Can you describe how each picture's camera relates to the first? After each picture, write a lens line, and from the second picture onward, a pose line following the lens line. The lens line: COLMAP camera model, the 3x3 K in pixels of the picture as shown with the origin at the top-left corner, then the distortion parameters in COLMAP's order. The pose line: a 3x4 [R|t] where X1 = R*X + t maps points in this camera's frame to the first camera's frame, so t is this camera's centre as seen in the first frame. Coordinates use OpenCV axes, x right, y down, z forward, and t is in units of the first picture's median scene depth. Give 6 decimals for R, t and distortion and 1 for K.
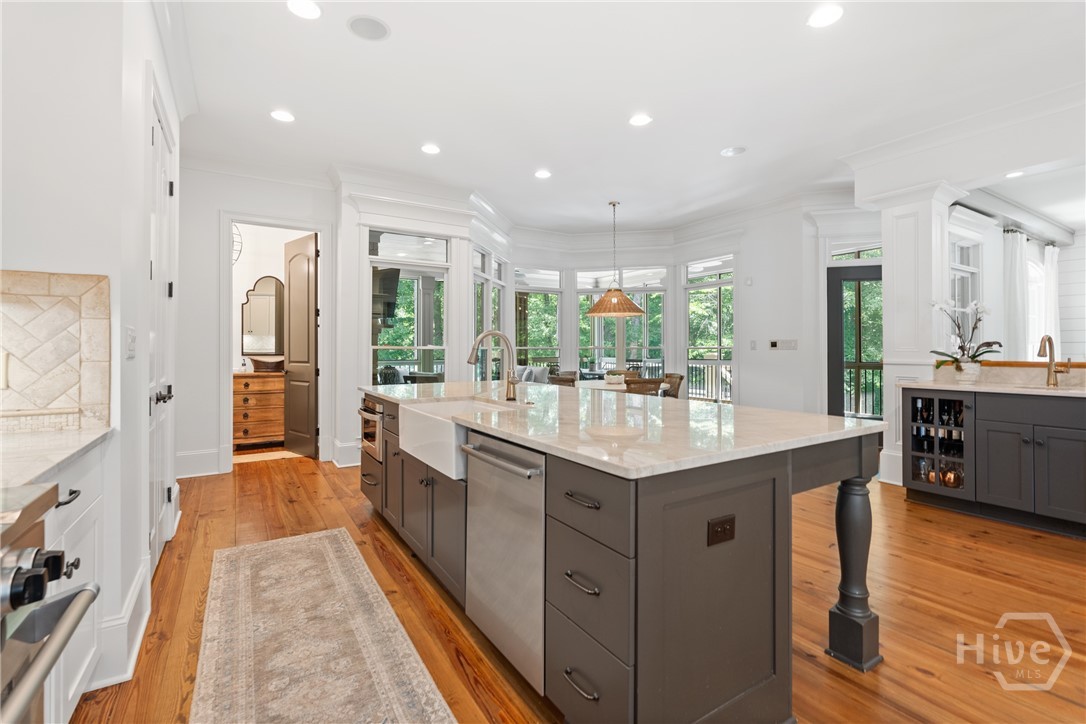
lens RADIAL K [[486.7, 0, 544.8], [0, 486.7, 351.7], [0, 0, 1]] dist [-0.000596, 0.000009]
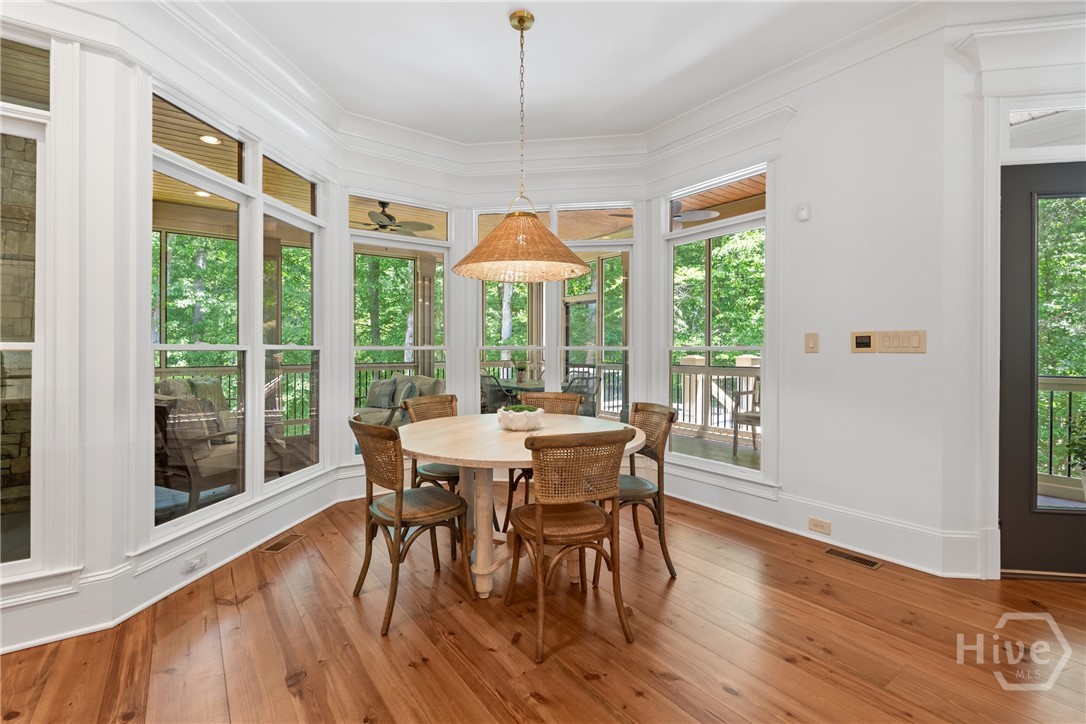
lens RADIAL K [[486.7, 0, 539.7], [0, 486.7, 359.3], [0, 0, 1]] dist [-0.000596, 0.000009]
pose [[0.997382, 0.001524, 0.072295, 0.127322], [-0.002577, 0.999892, 0.014475, -0.004212], [-0.072265, -0.014623, 0.997278, 0.558194]]
